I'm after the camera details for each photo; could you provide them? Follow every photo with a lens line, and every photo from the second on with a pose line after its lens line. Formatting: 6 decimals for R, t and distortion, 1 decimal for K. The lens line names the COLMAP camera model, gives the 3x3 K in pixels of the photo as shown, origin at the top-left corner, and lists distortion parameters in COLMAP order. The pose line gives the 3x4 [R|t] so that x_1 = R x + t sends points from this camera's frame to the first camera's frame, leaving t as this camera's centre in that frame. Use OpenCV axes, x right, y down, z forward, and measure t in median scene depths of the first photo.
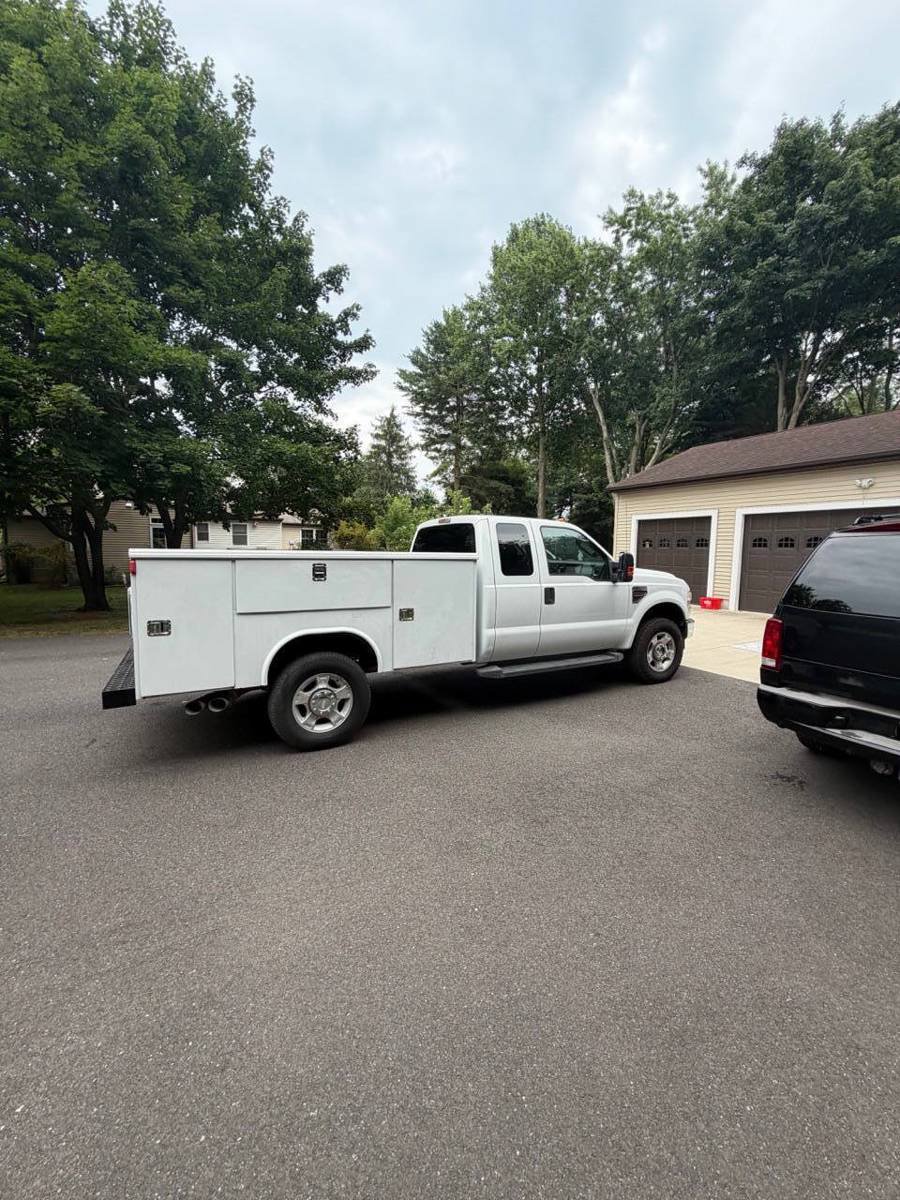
lens RADIAL K [[475.0, 0, 458.4], [0, 475.0, 584.2], [0, 0, 1]] dist [-0.001731, 0.000743]
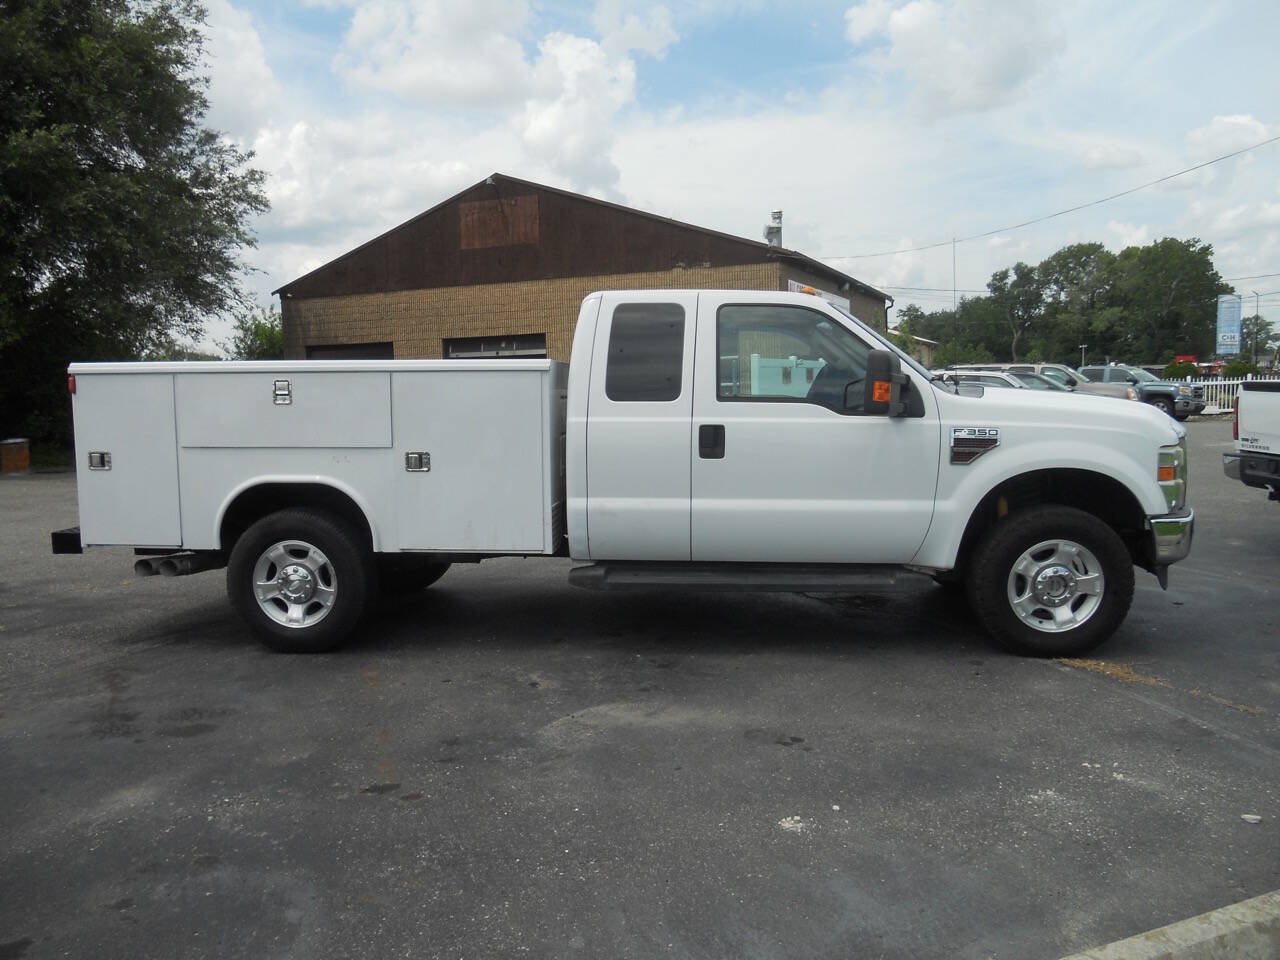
lens RADIAL K [[977.0, 0, 638.3], [0, 977.0, 469.9], [0, 0, 1]] dist [-0.037045, 0.001975]
pose [[0.832524, 0.029431, -0.553207, 0.260110], [-0.022944, 0.999563, 0.018650, 0.013930], [0.553514, -0.002834, 0.832835, 0.033422]]
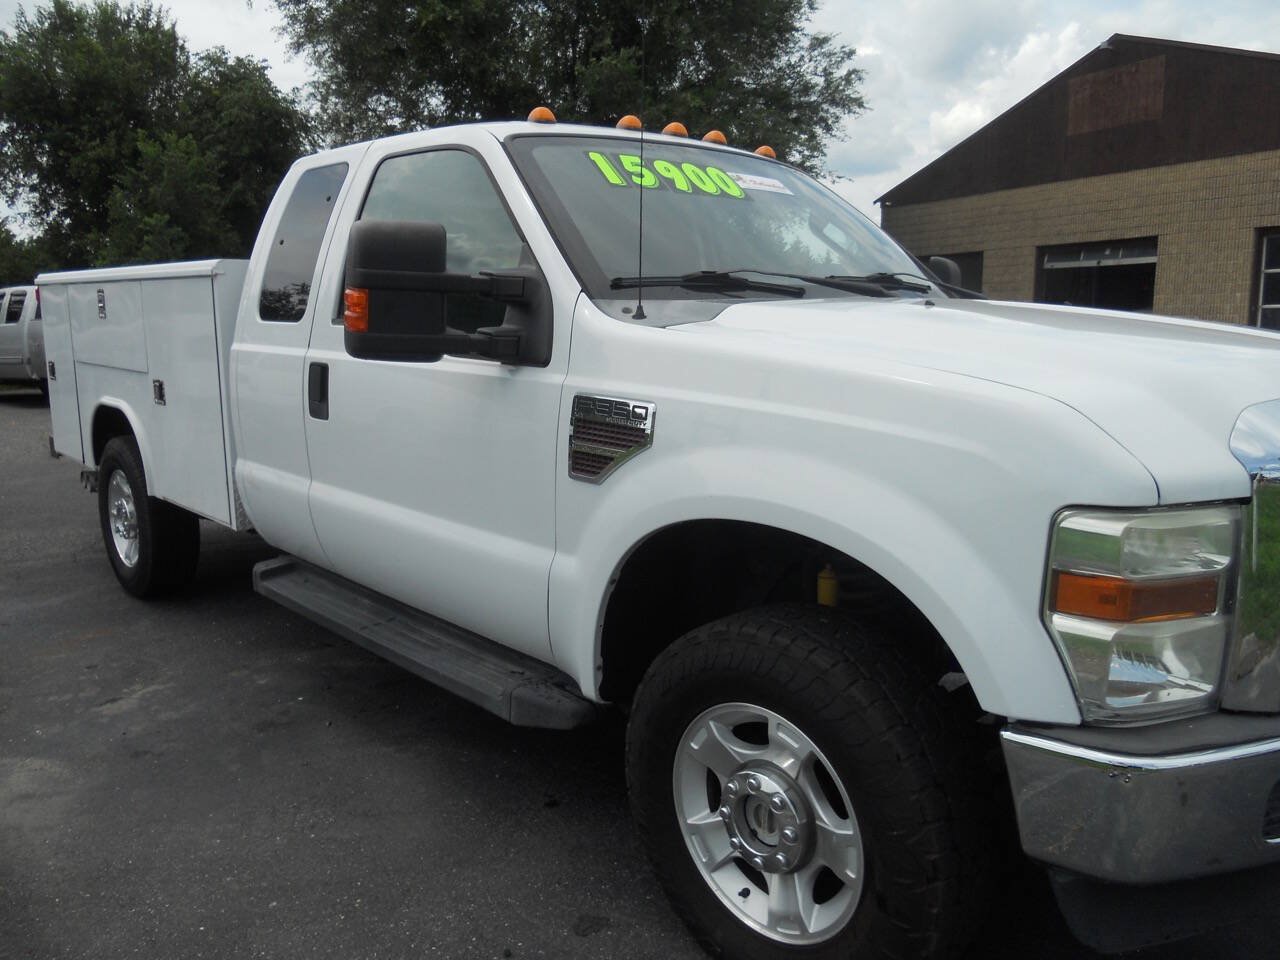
lens RADIAL K [[977.0, 0, 630.6], [0, 977.0, 492.9], [0, 0, 1]] dist [-0.037045, 0.001975]
pose [[0.263853, 0.171607, -0.949175, 0.313724], [-0.066119, 0.984950, 0.159695, -0.008598], [0.962294, 0.020623, 0.271228, 0.379042]]
